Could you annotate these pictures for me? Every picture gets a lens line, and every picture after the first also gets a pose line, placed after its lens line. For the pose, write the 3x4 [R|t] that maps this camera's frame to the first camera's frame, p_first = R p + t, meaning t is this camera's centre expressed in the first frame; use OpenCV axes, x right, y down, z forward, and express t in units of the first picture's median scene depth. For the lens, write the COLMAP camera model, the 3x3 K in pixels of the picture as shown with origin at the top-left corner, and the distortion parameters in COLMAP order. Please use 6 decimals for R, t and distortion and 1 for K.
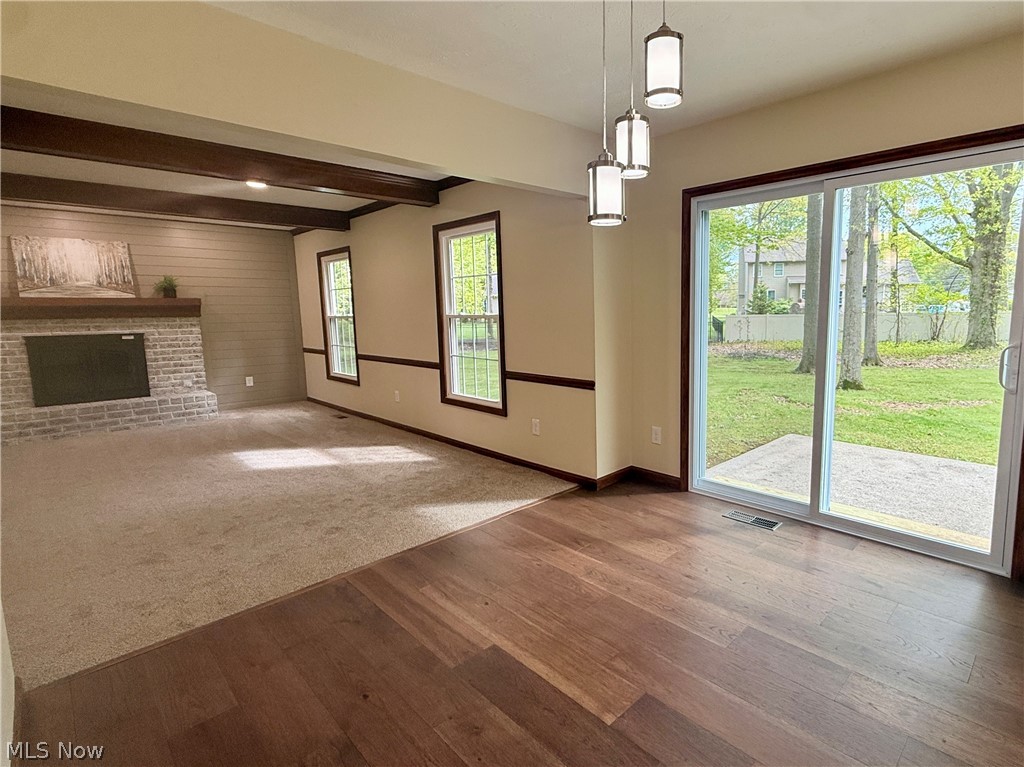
lens RADIAL K [[534.7, 0, 601.0], [0, 534.7, 376.6], [0, 0, 1]] dist [0.014753, -0.001780]
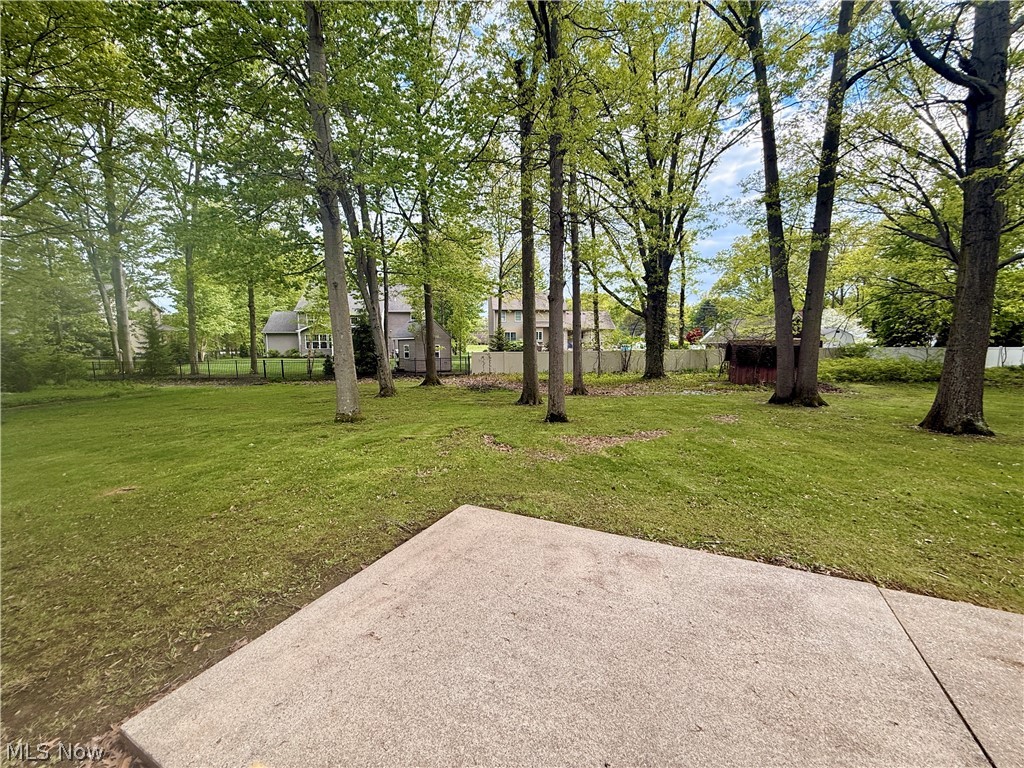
lens RADIAL K [[407.3, 0, 508.6], [0, 407.3, 384.4], [0, 0, 1]] dist [-0.001311, -0.000098]
pose [[0.963295, -0.021789, 0.267559, 0.083433], [0.029742, 0.999227, -0.025708, -0.020340], [-0.266792, 0.032723, 0.963198, 0.120487]]
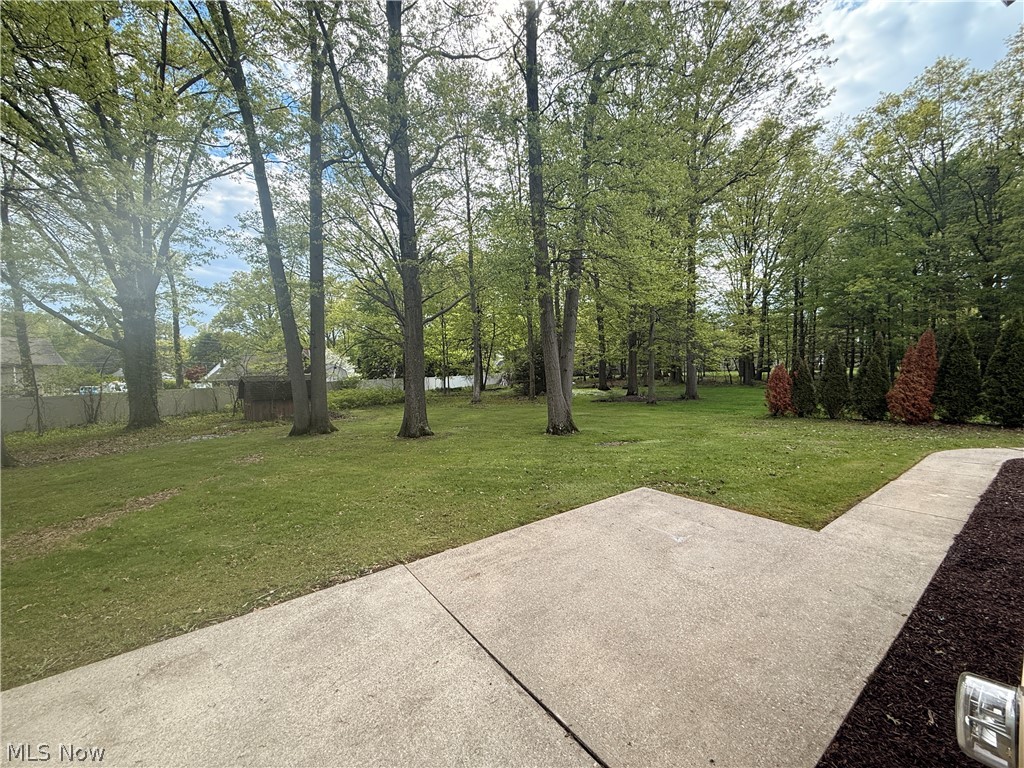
lens RADIAL K [[407.3, 0, 511.5], [0, 407.3, 384.2], [0, 0, 1]] dist [-0.001311, -0.000098]
pose [[0.209971, -0.028420, 0.977294, 0.080817], [0.153734, 0.988103, -0.004295, -0.020198], [-0.965545, 0.151145, 0.211842, 0.129213]]
